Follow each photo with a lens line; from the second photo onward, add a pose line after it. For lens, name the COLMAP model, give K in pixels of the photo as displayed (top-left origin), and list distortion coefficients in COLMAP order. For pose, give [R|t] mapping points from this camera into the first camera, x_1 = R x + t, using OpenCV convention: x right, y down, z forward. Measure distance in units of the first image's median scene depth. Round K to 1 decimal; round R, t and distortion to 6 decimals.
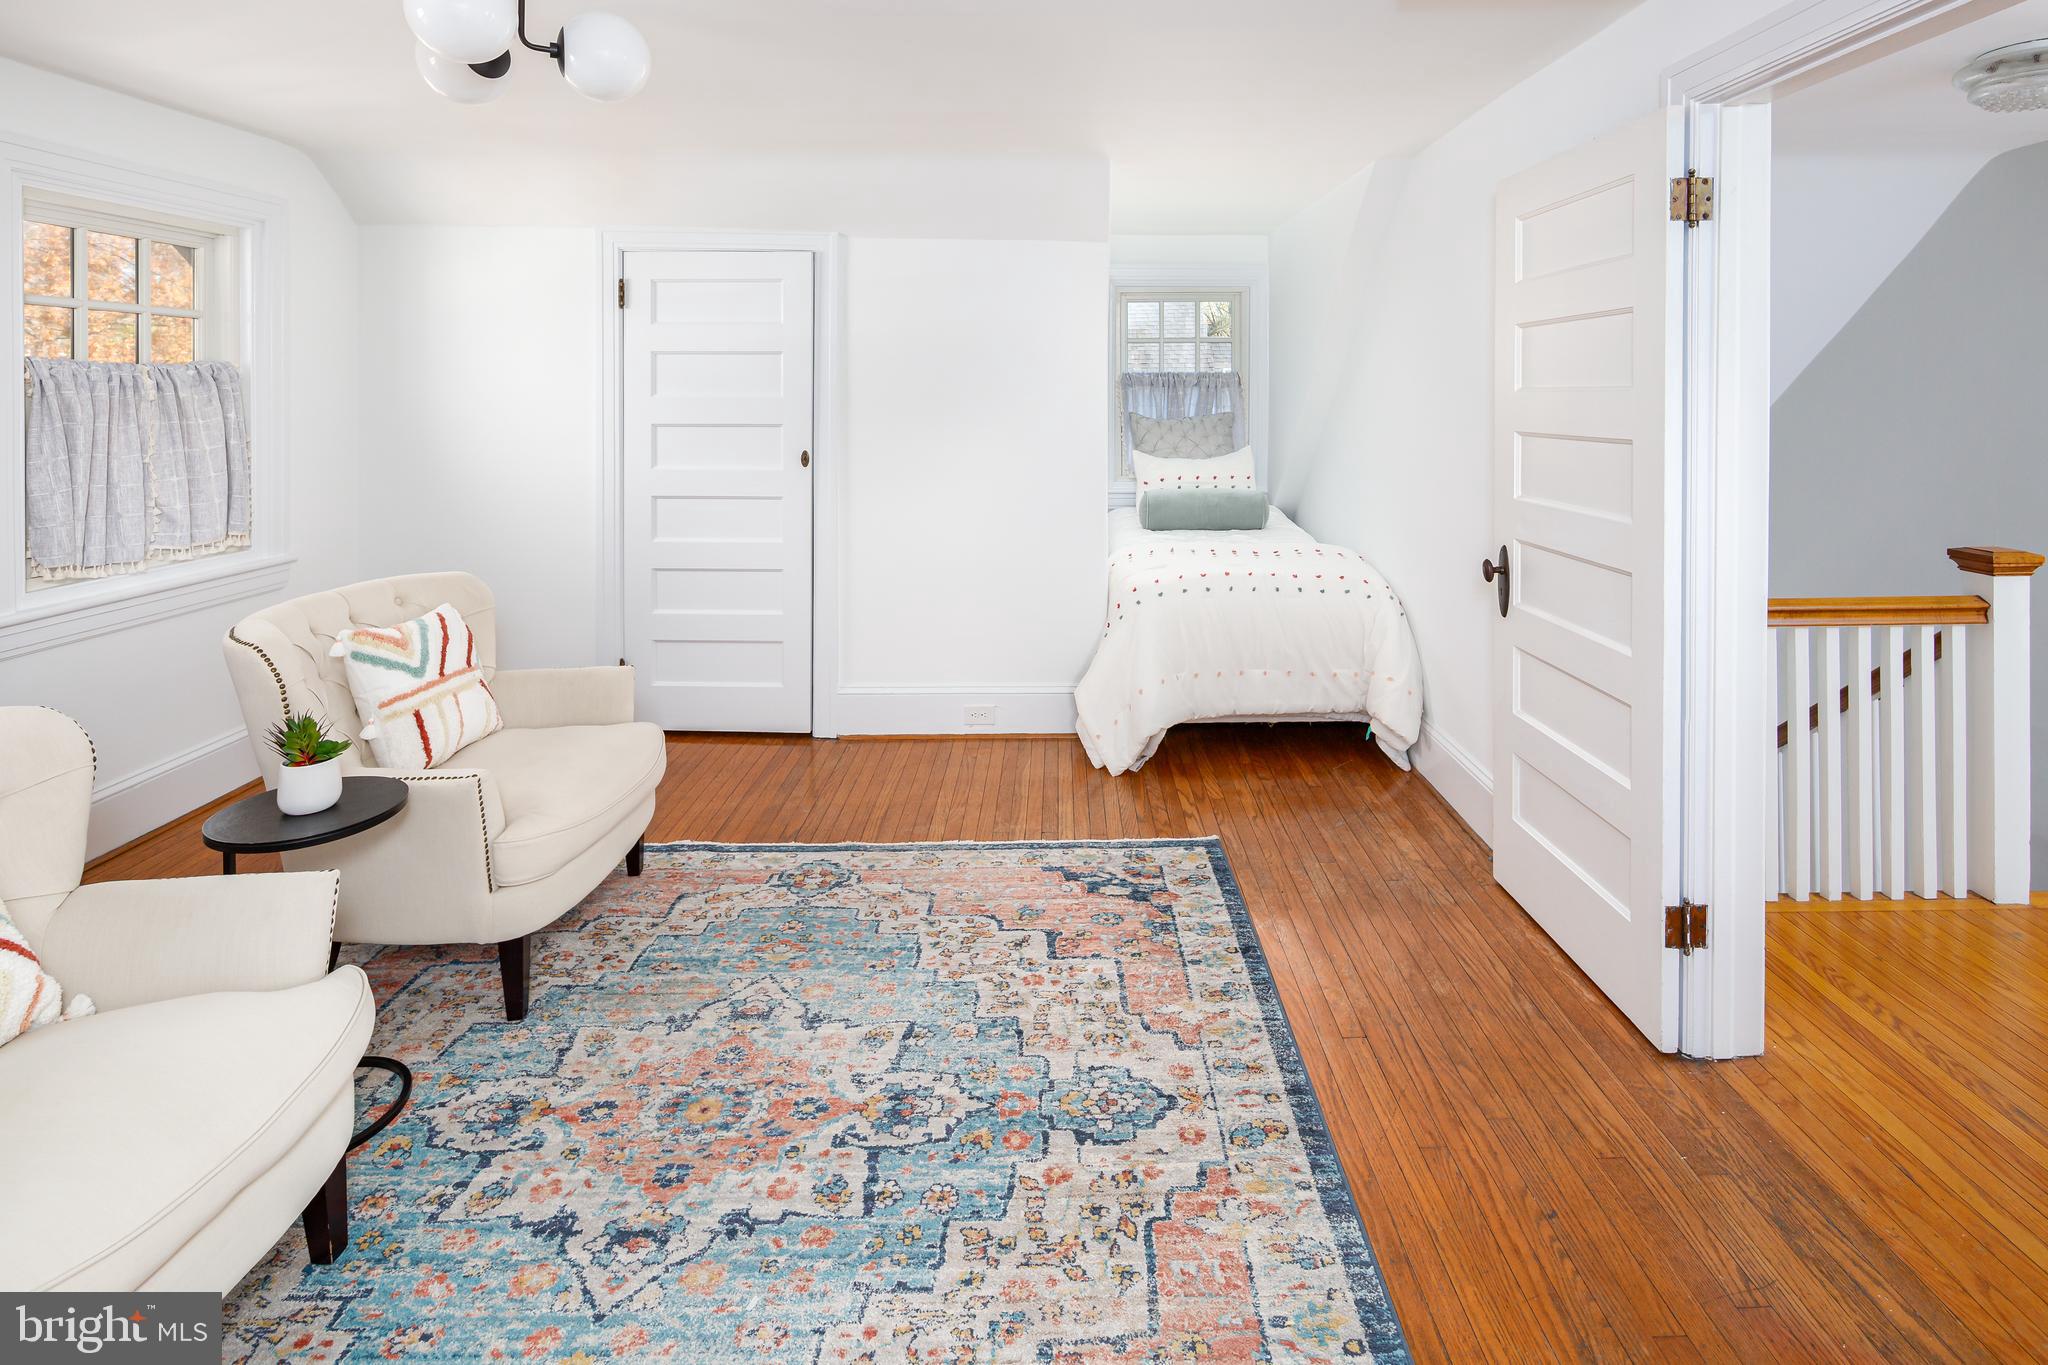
lens RADIAL K [[1041.6, 0, 1020.6], [0, 1041.6, 679.0], [0, 0, 1]] dist [-0.000480, -0.001031]
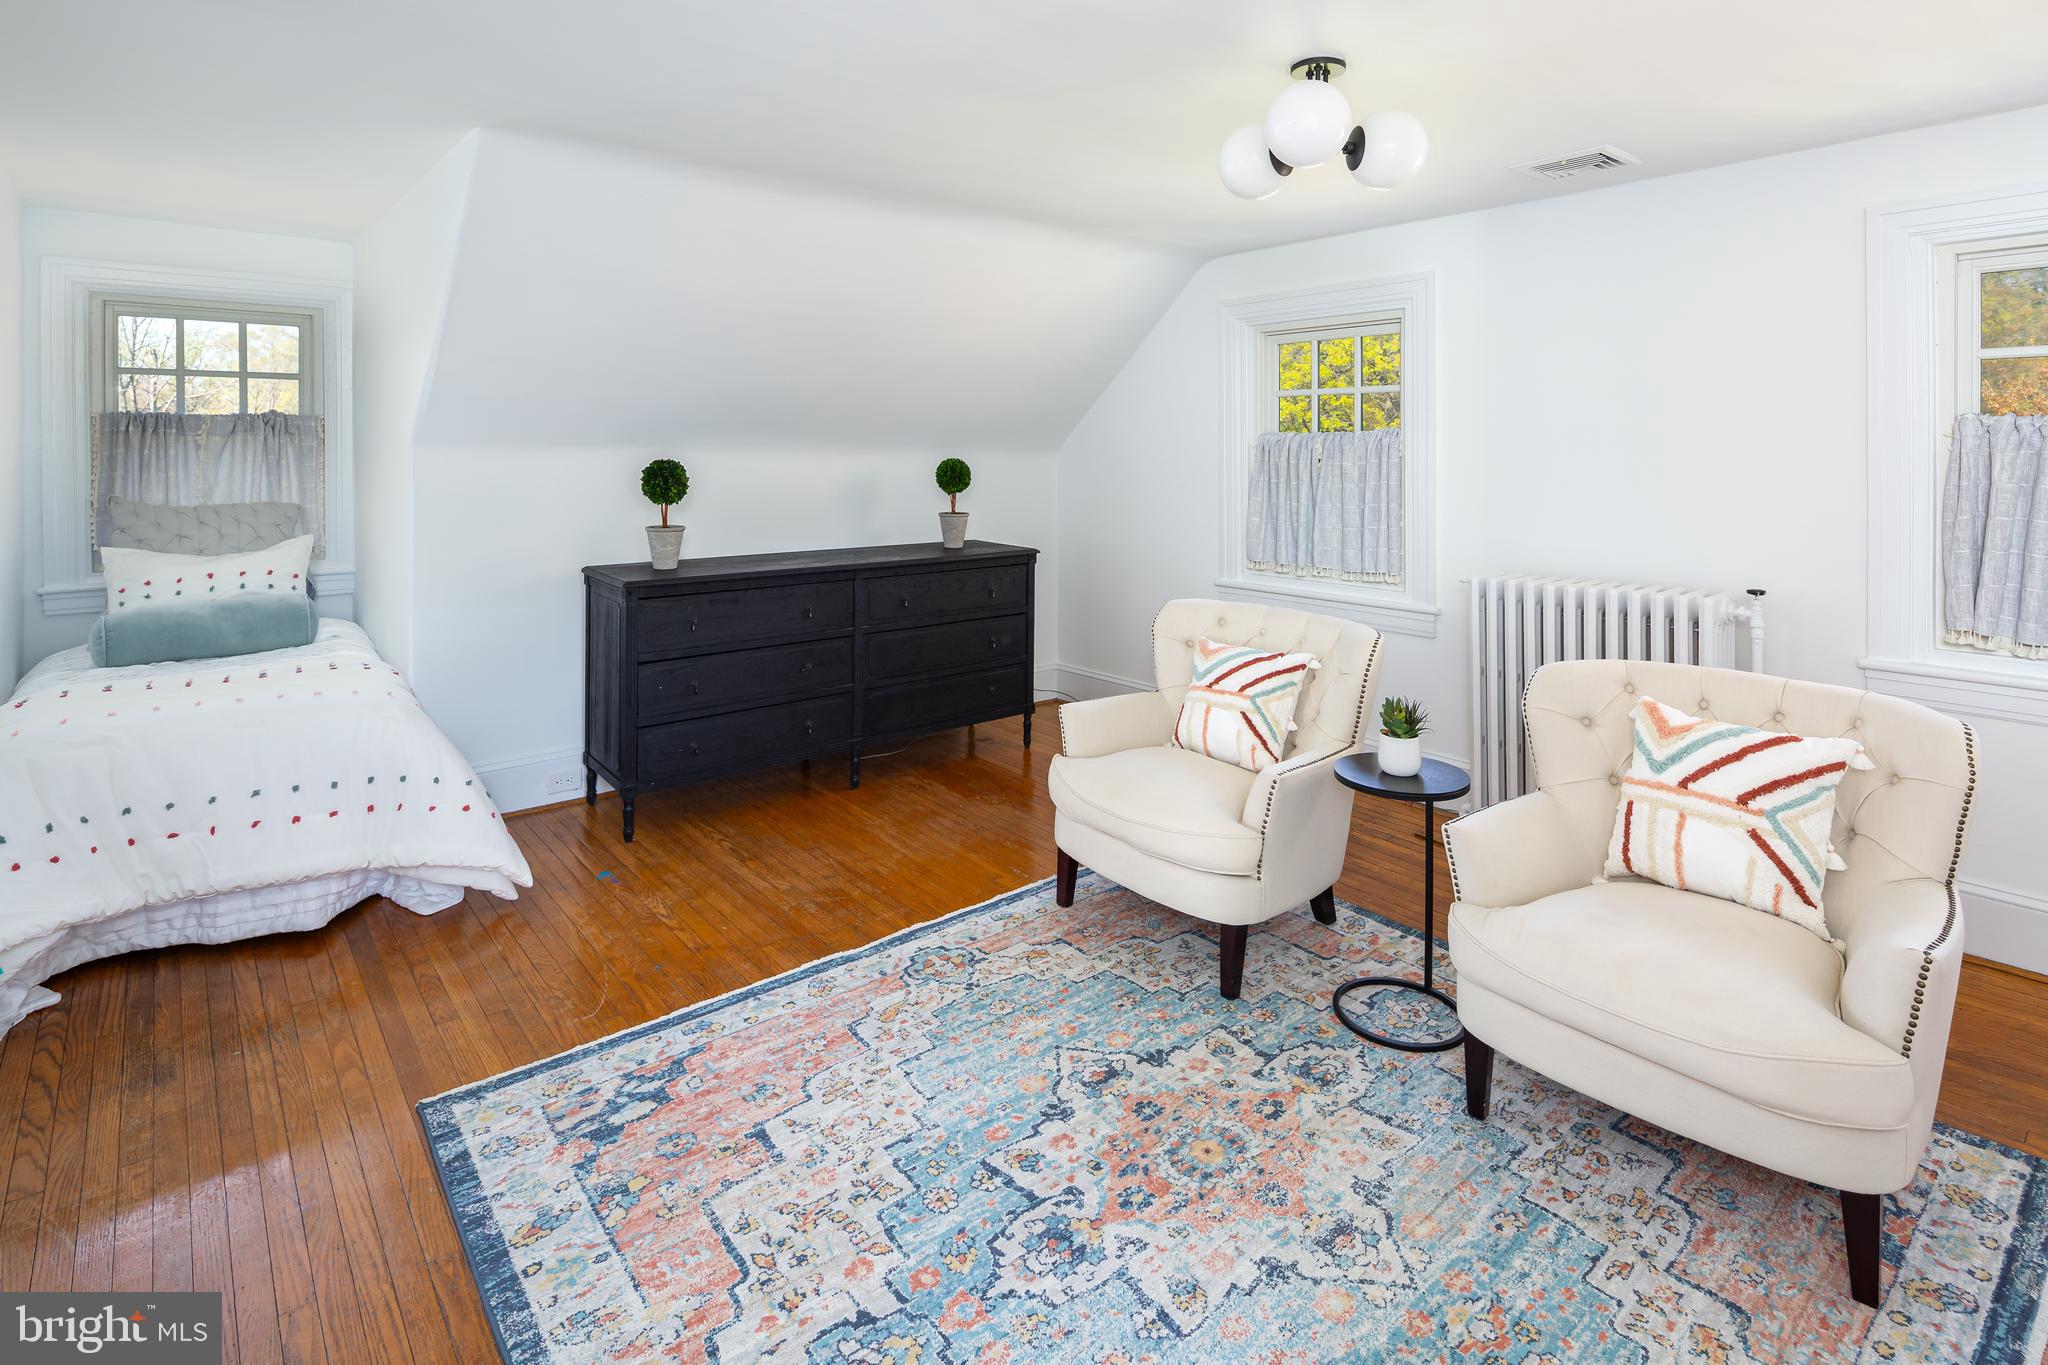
lens RADIAL K [[1041.6, 0, 1019.6], [0, 1041.6, 684.2], [0, 0, 1]] dist [-0.000480, -0.001031]
pose [[-0.768256, 0.141065, -0.624407, 0.436887], [-0.170183, 0.895309, 0.411656, -0.407598], [0.617107, 0.422520, -0.663819, 1.492234]]
